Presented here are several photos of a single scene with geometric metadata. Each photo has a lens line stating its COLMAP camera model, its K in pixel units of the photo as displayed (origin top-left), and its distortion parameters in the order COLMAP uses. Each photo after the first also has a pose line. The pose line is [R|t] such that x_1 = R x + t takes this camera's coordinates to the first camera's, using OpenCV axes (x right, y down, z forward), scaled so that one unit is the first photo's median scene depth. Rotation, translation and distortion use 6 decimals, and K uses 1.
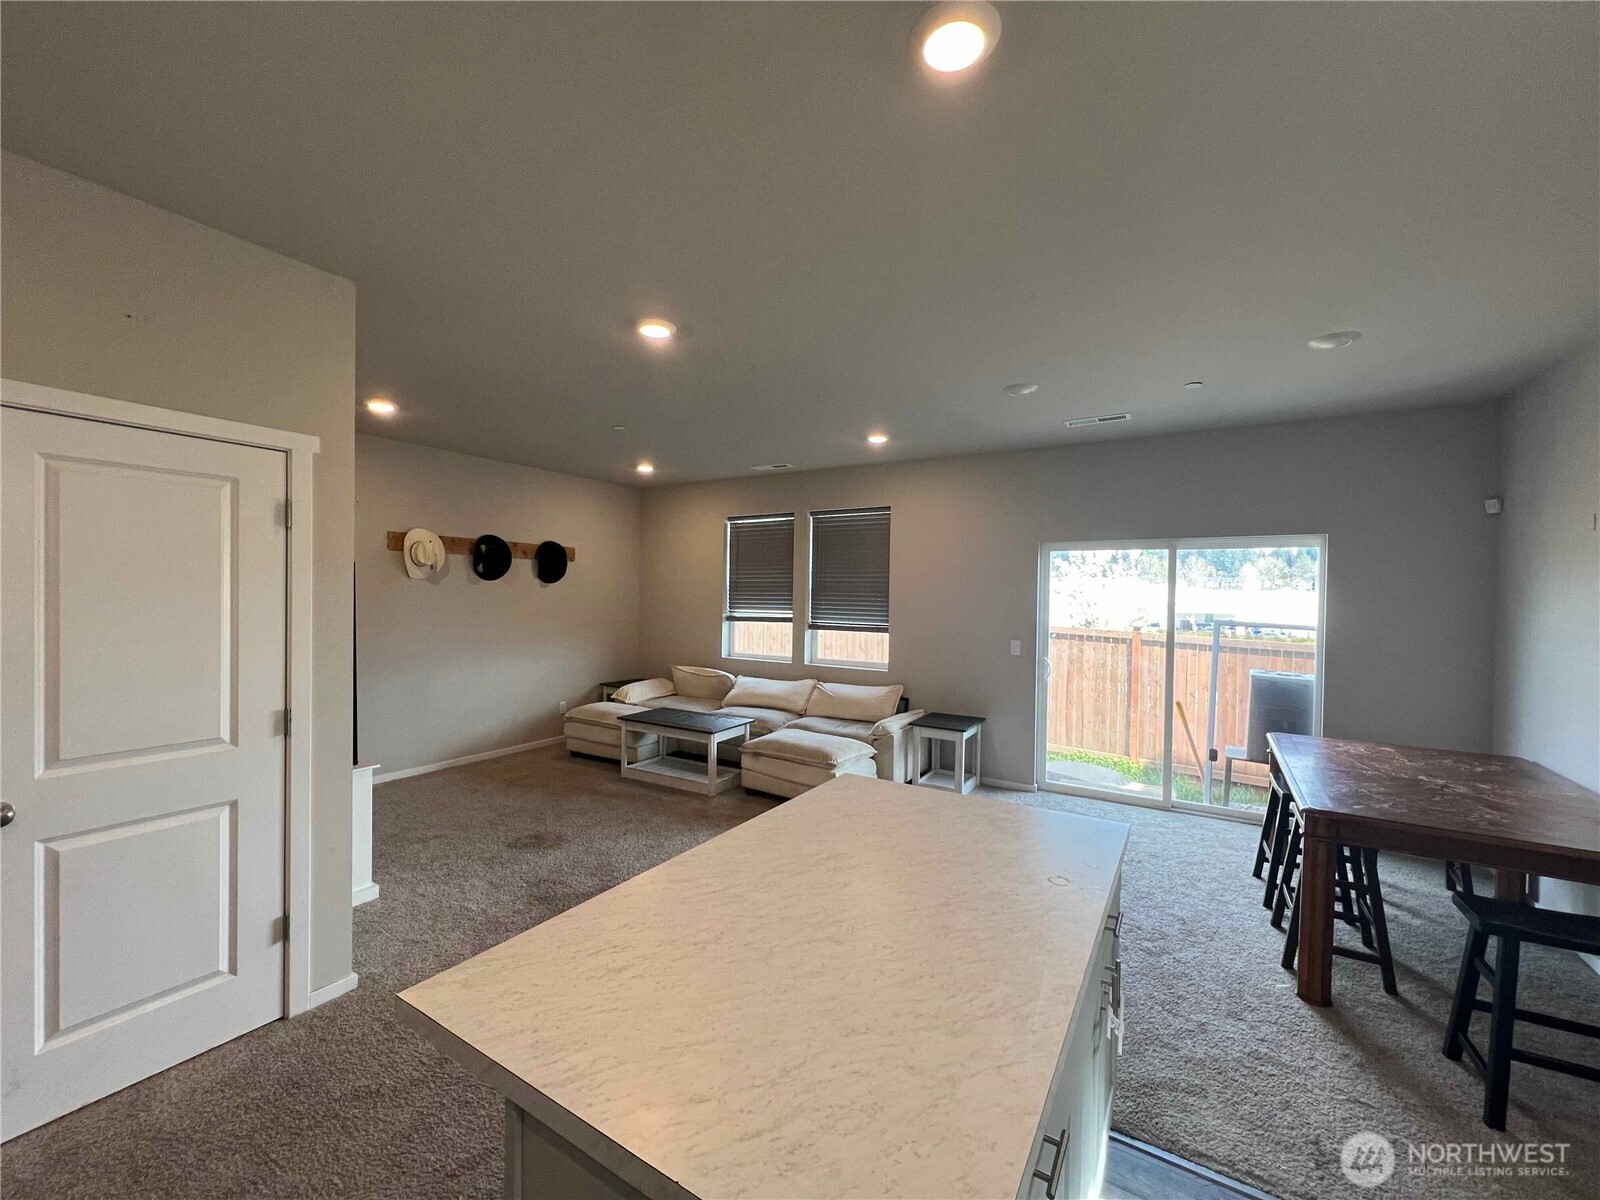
lens RADIAL K [[648.6, 0, 806.8], [0, 648.6, 599.5], [0, 0, 1]] dist [-0.000016, 0.001914]
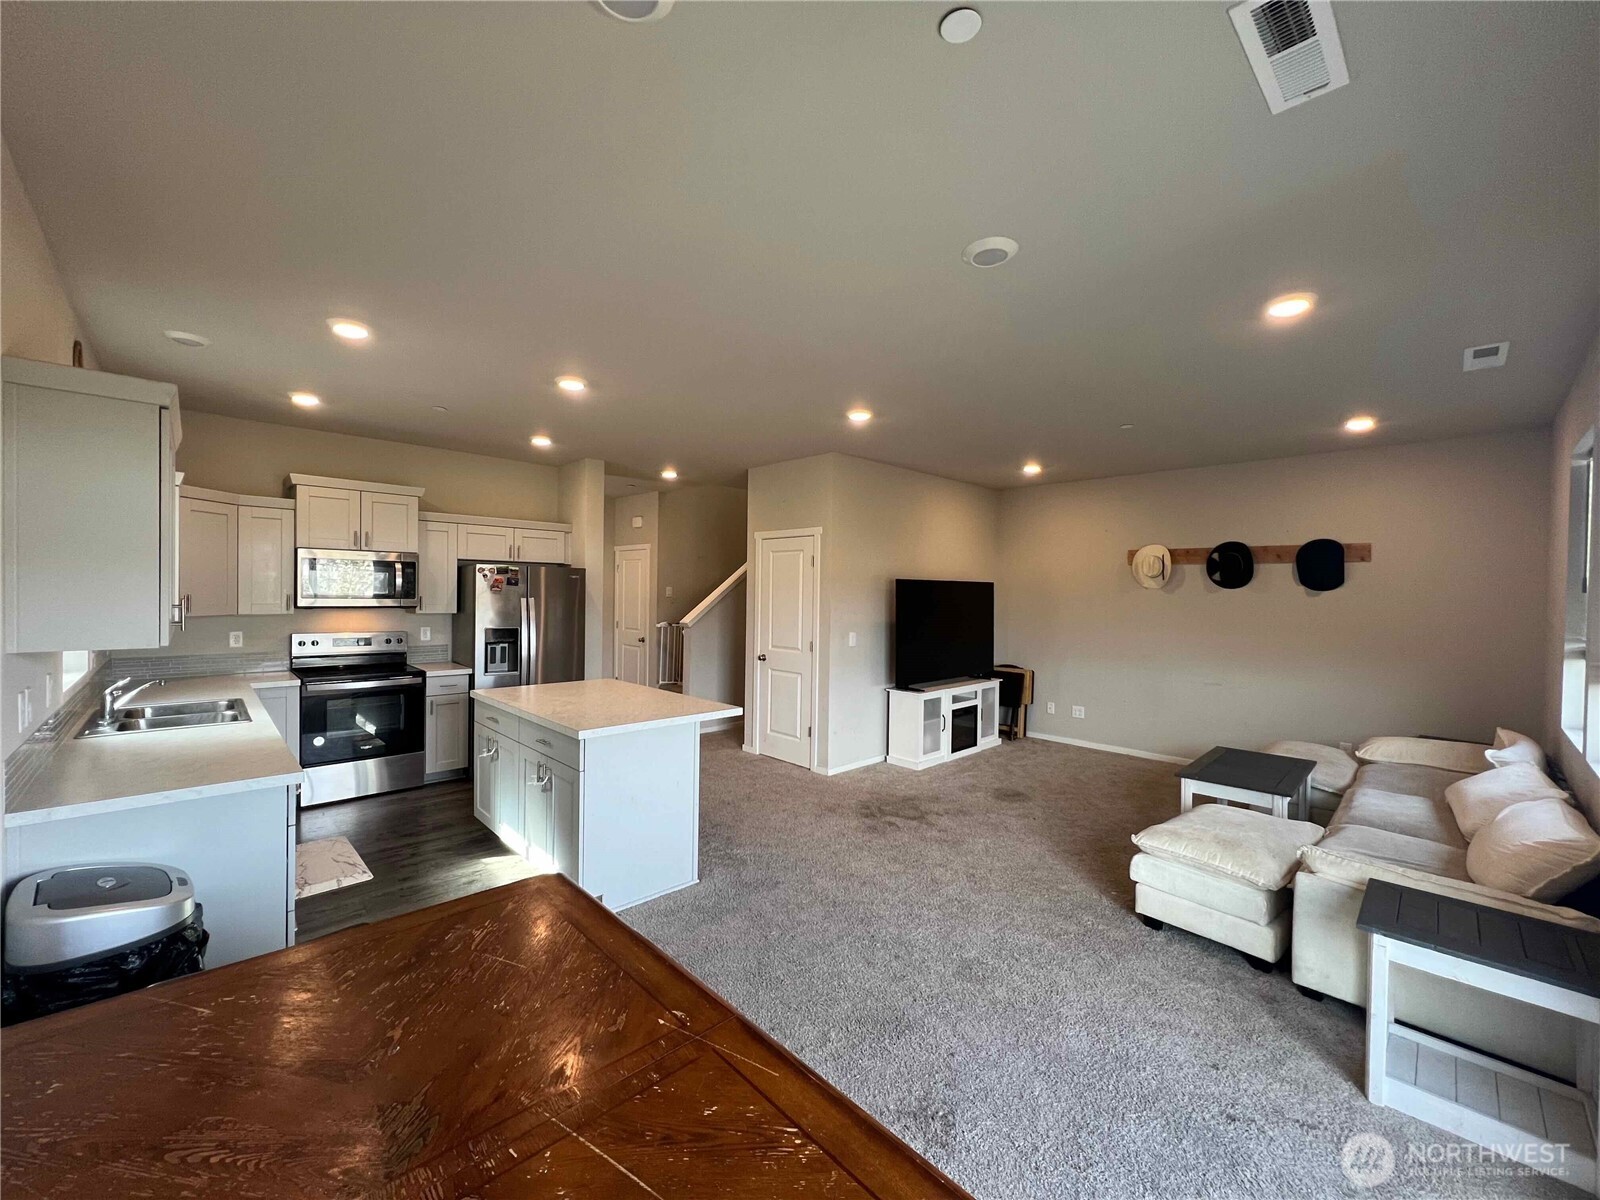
lens RADIAL K [[648.6, 0, 807.4], [0, 648.6, 597.6], [0, 0, 1]] dist [-0.000016, 0.001914]
pose [[-0.248544, -0.008383, -0.968584, 0.650794], [-0.029519, 0.999564, -0.001076, 0.004092], [0.968171, 0.028325, -0.248683, 0.671186]]
